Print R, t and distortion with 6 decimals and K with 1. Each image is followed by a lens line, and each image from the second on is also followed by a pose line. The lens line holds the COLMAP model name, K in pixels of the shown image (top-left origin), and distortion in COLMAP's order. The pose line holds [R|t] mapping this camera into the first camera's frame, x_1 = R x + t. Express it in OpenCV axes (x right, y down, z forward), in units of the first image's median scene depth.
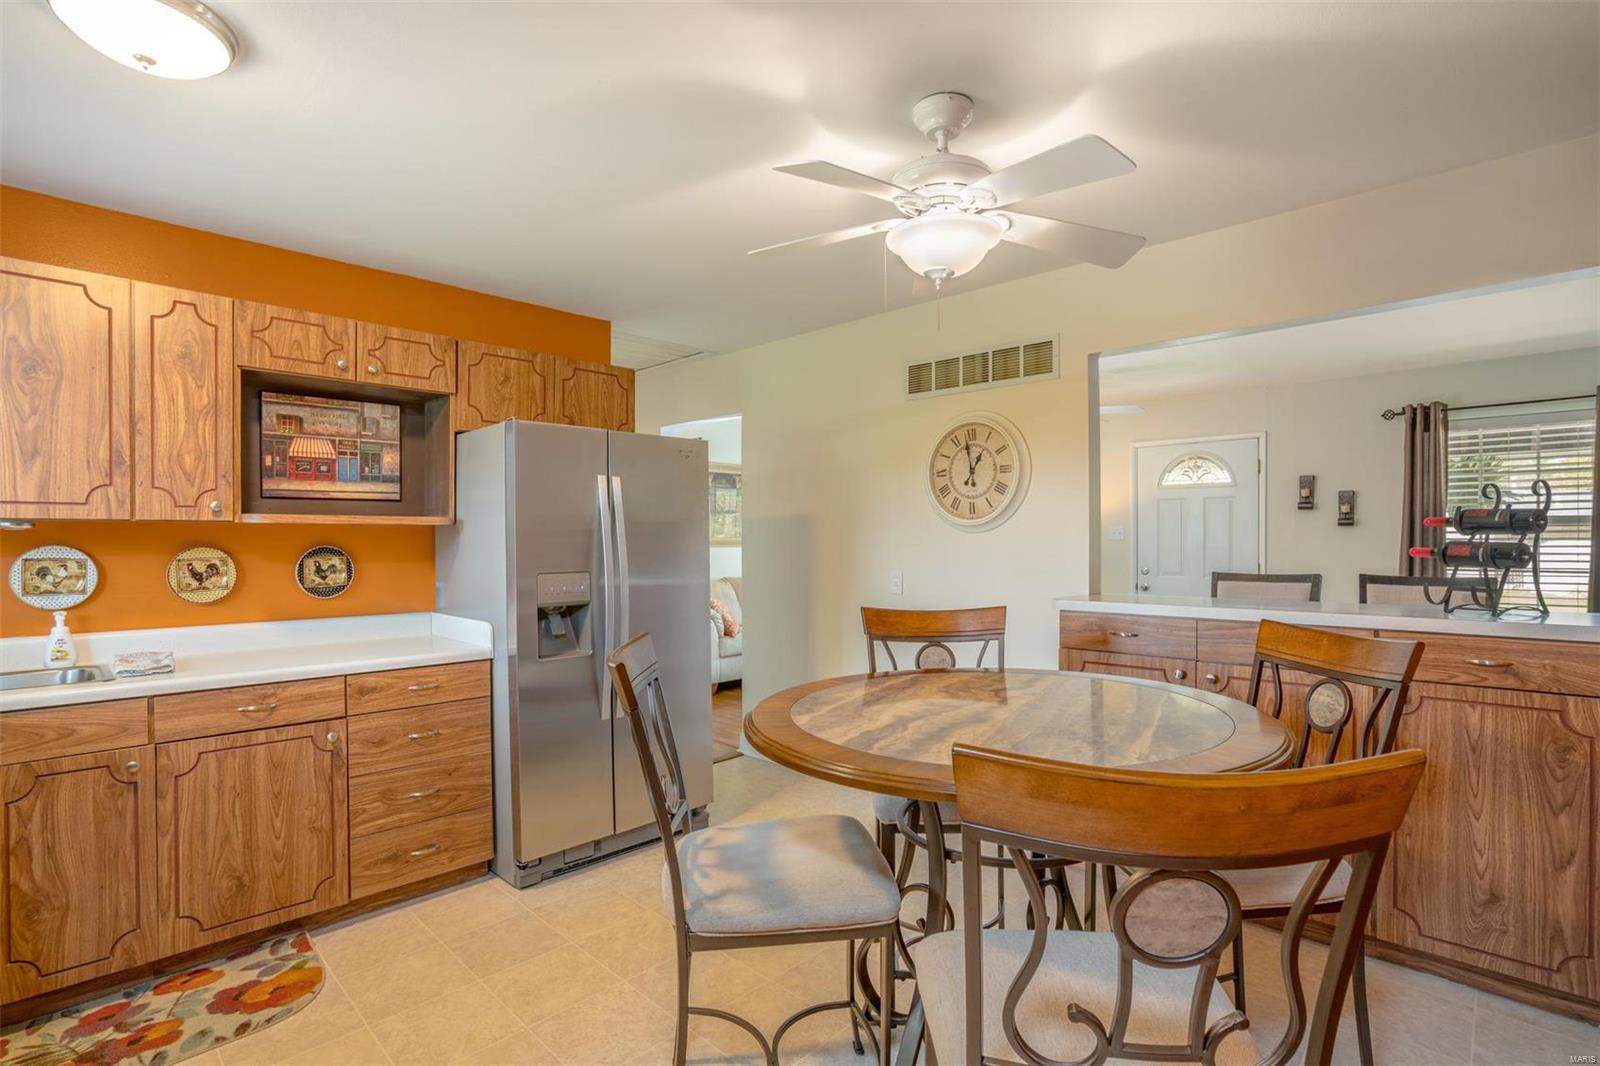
lens RADIAL K [[742.8, 0, 822.5], [0, 742.8, 539.6], [0, 0, 1]] dist [-0.059429, 0.036859]
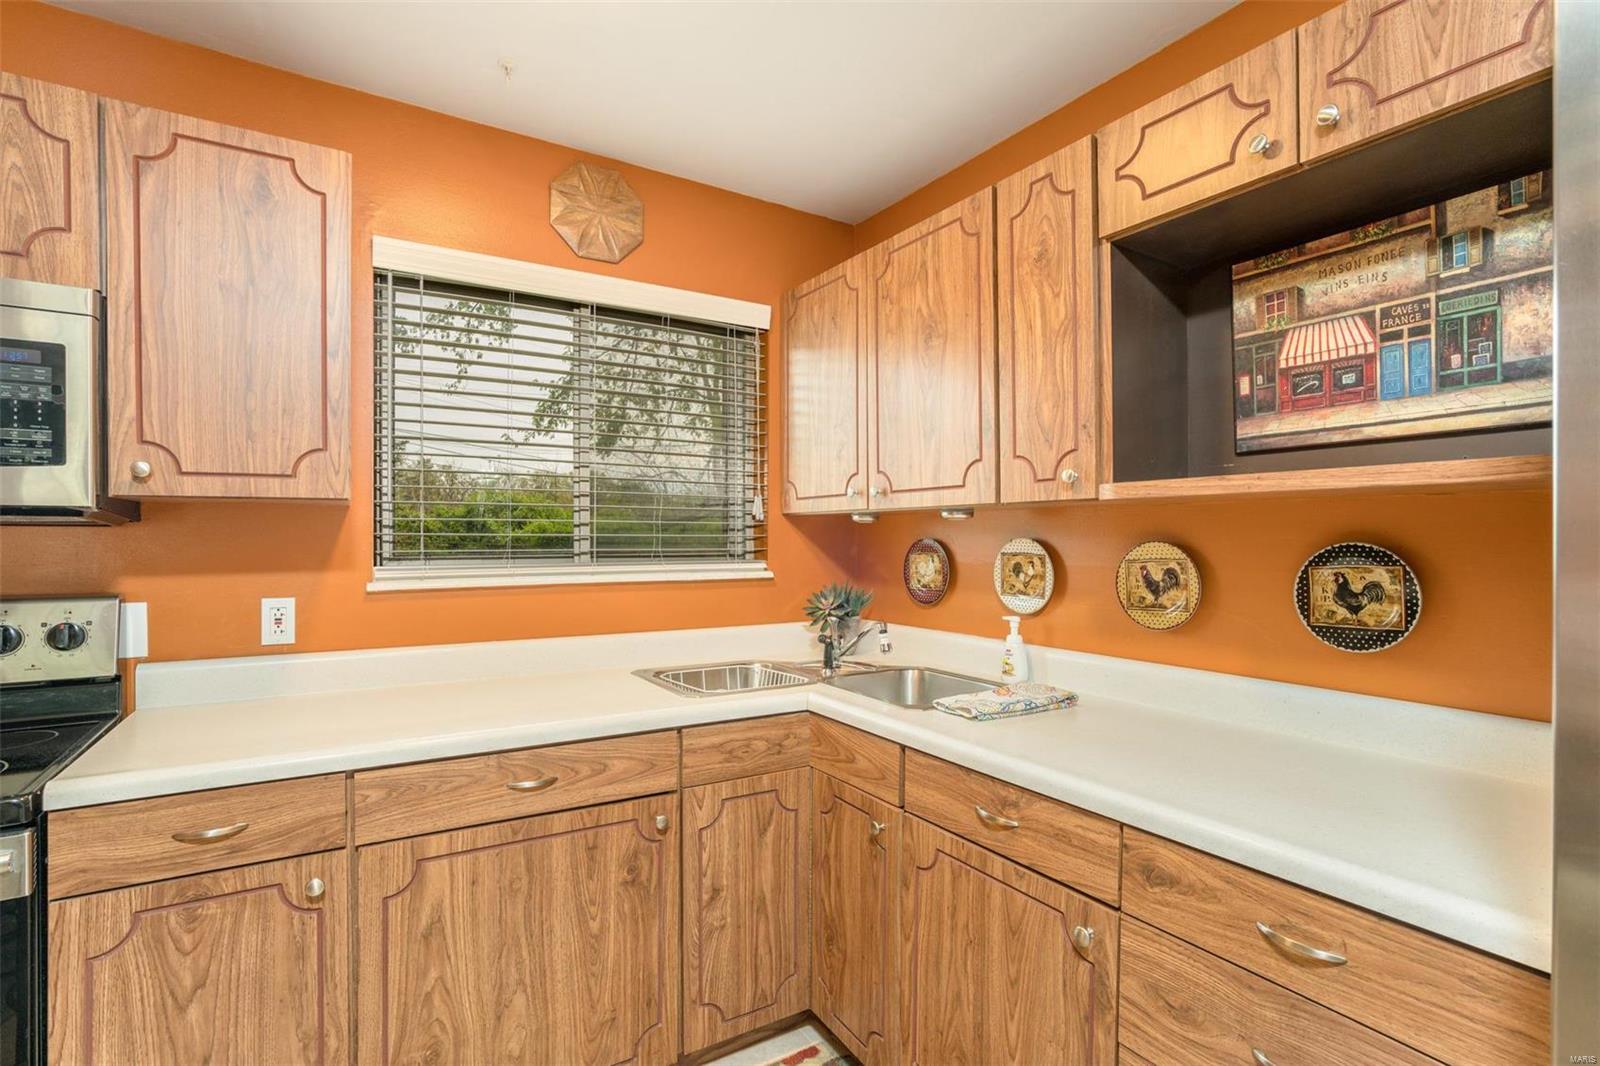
lens RADIAL K [[727.3, 0, 778.4], [0, 727.3, 542.0], [0, 0, 1]] dist [-0.037739, 0.010883]
pose [[-0.277749, 0.006560, -0.960631, -0.150054], [-0.001307, 0.999973, 0.007206, 0.006461], [0.960653, 0.003257, -0.277733, 0.857480]]
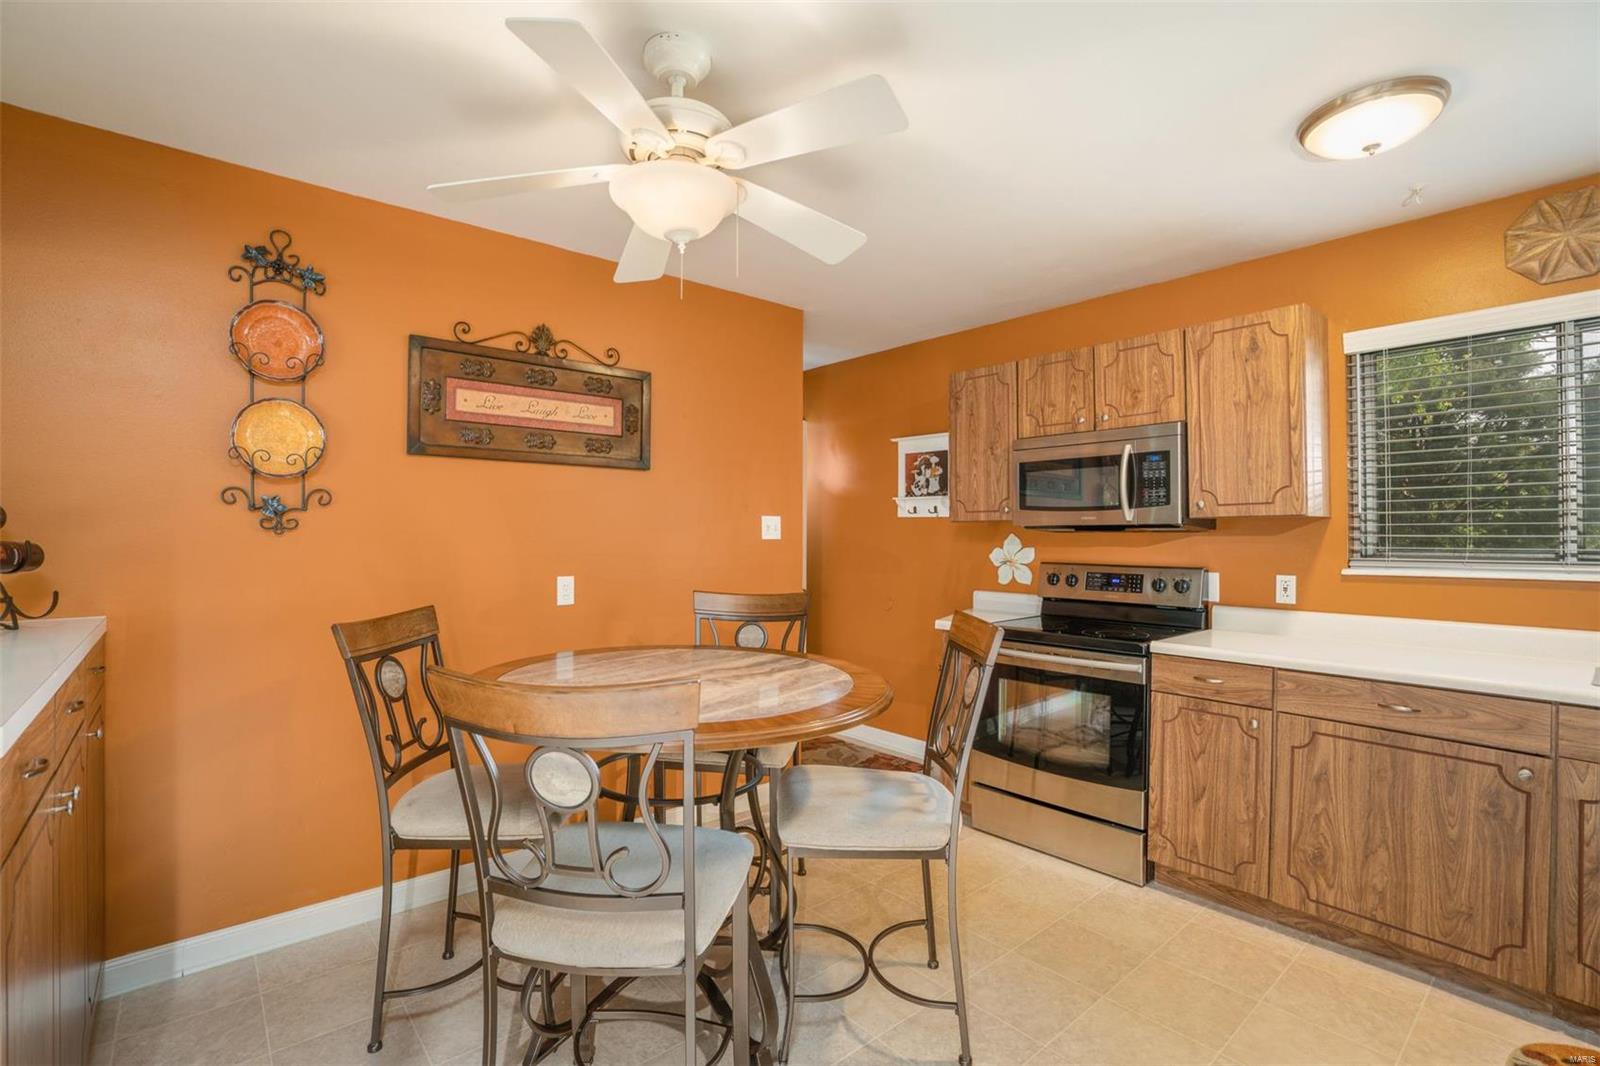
lens RADIAL K [[742.8, 0, 822.5], [0, 742.8, 539.6], [0, 0, 1]] dist [-0.059429, 0.036859]
pose [[-0.993940, 0.002386, 0.109901, -0.082916], [0.002637, 0.999994, 0.002143, 0.005562], [-0.109895, 0.002420, -0.993940, 1.398140]]
